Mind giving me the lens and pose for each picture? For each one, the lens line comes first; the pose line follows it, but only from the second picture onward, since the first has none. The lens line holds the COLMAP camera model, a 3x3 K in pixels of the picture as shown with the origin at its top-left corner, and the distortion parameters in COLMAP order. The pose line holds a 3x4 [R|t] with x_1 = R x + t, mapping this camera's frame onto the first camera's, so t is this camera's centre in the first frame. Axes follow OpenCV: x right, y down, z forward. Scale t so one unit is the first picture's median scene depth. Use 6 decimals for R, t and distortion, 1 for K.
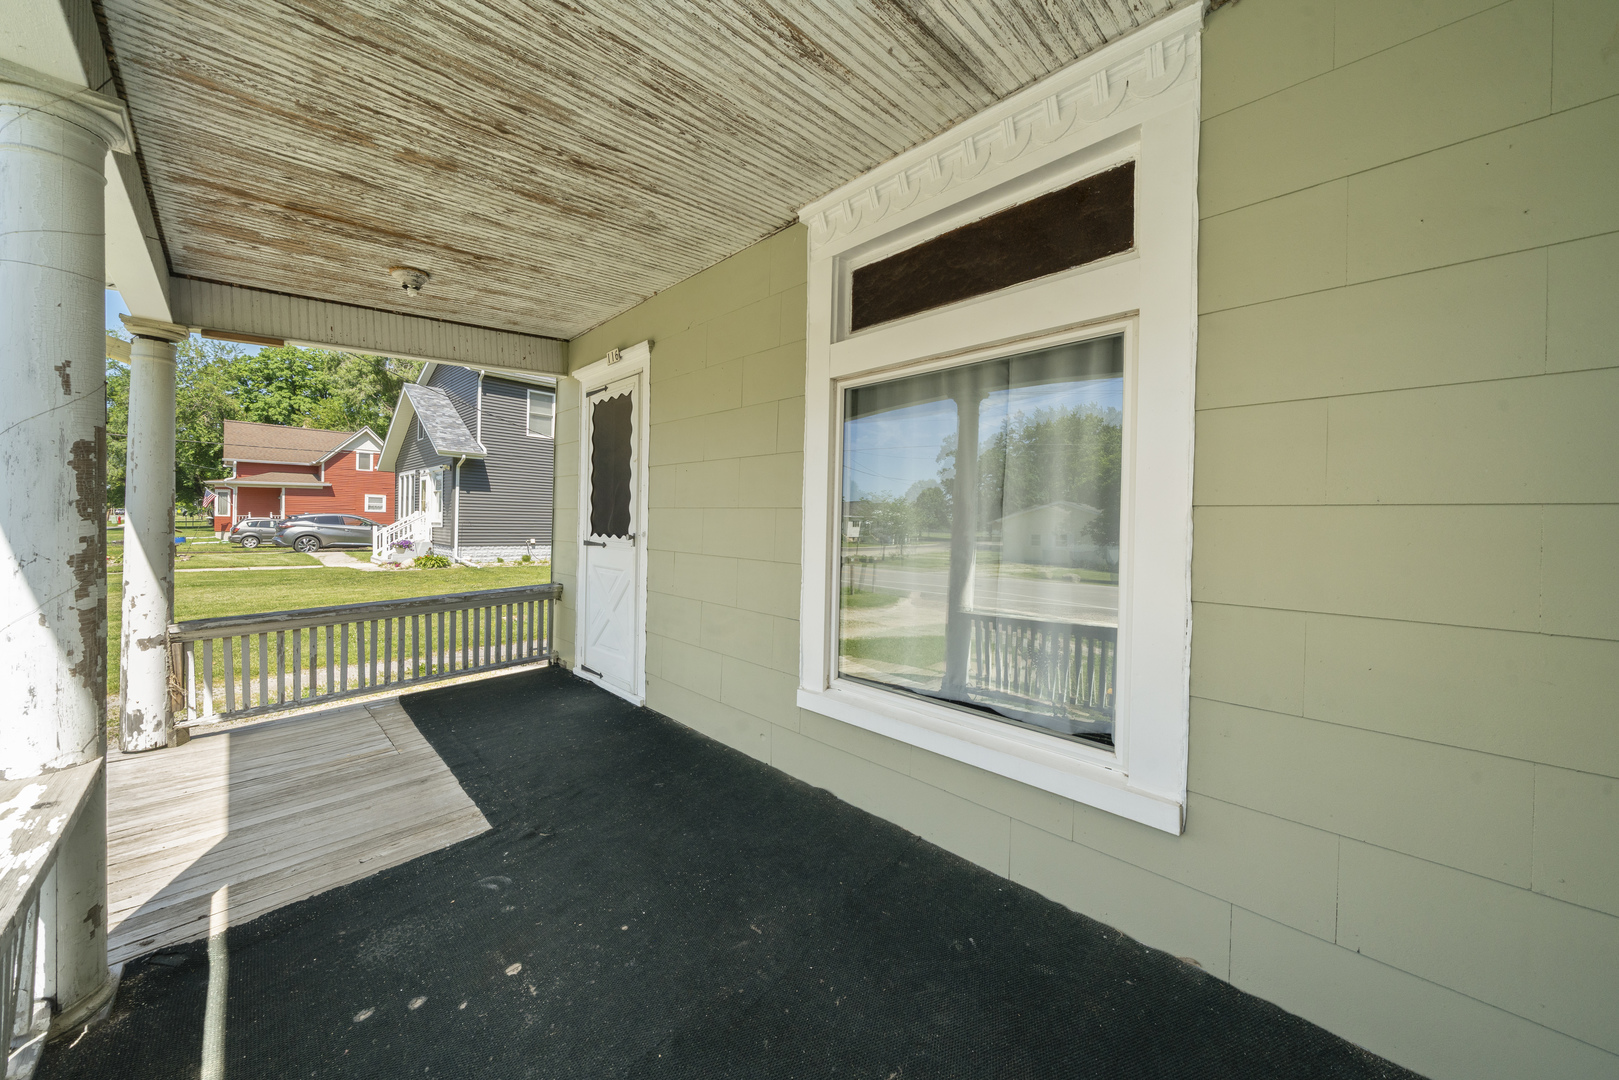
lens RADIAL K [[591.2, 0, 807.3], [0, 591.2, 528.7], [0, 0, 1]] dist [-0.002140, 0.000143]
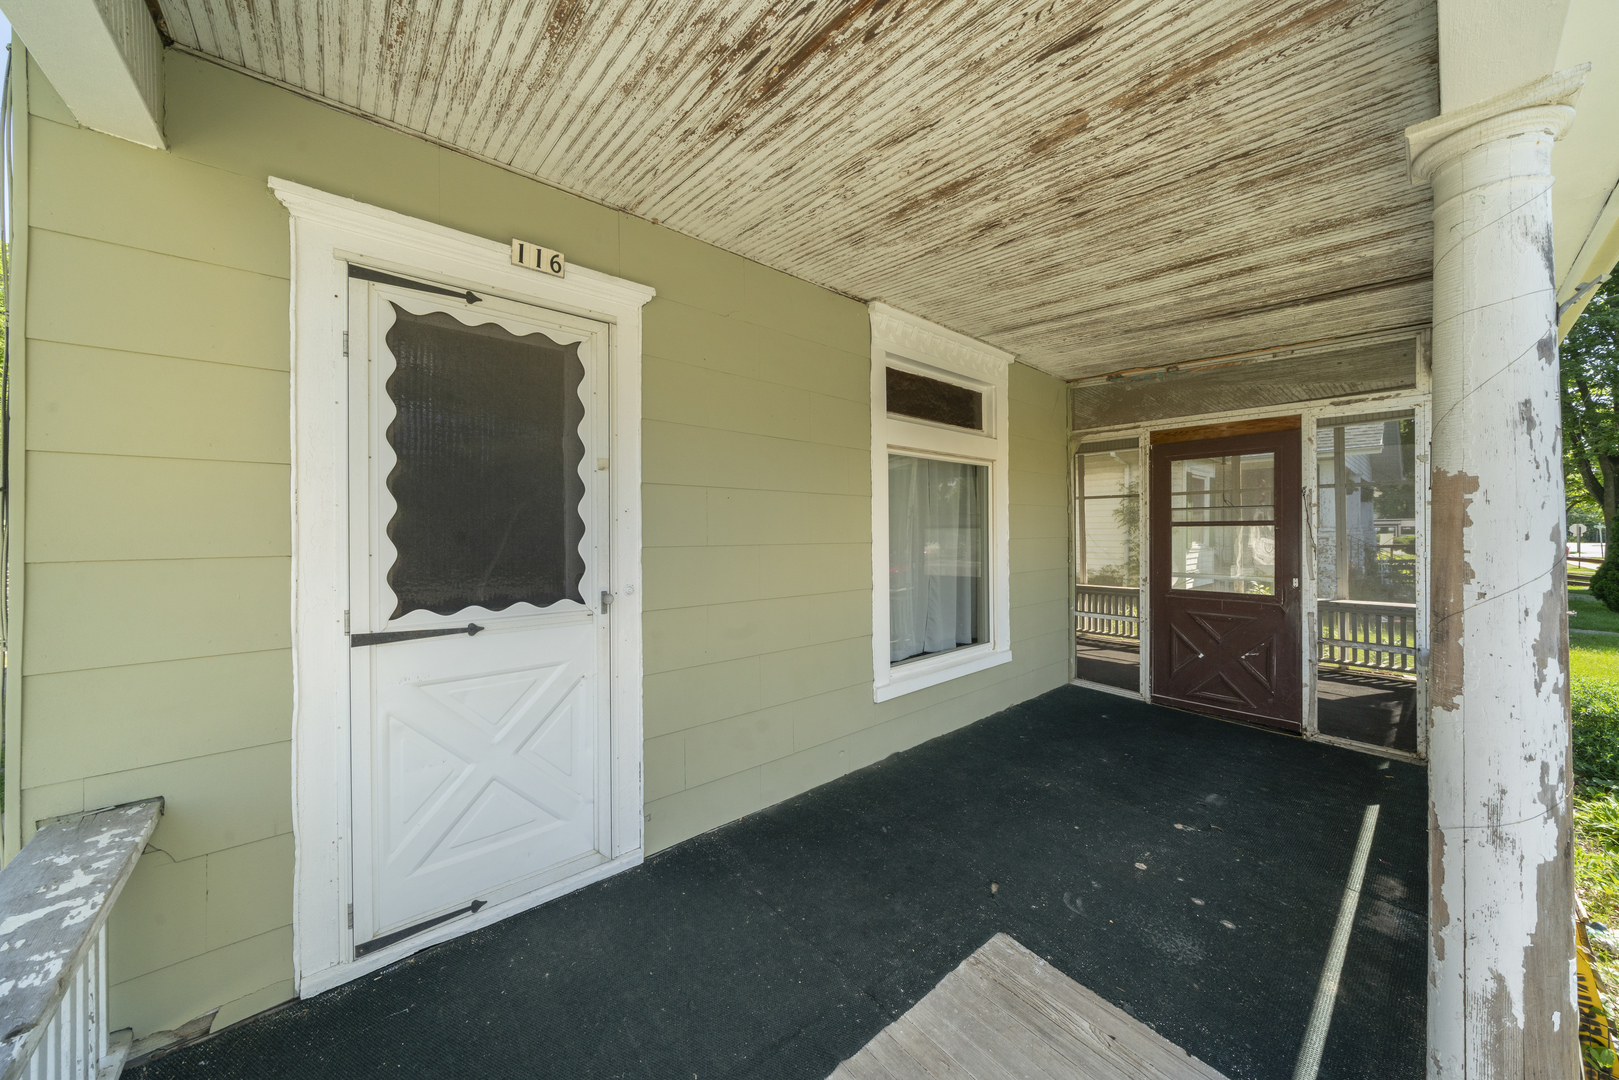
lens RADIAL K [[562.1, 0, 806.2], [0, 562.1, 532.5], [0, 0, 1]] dist [-0.004816, -0.000264]
pose [[0.045854, -0.024371, 0.998651, -1.300815], [0.014520, 0.999613, 0.023728, -0.094837], [-0.998843, 0.013412, 0.046191, 1.192822]]
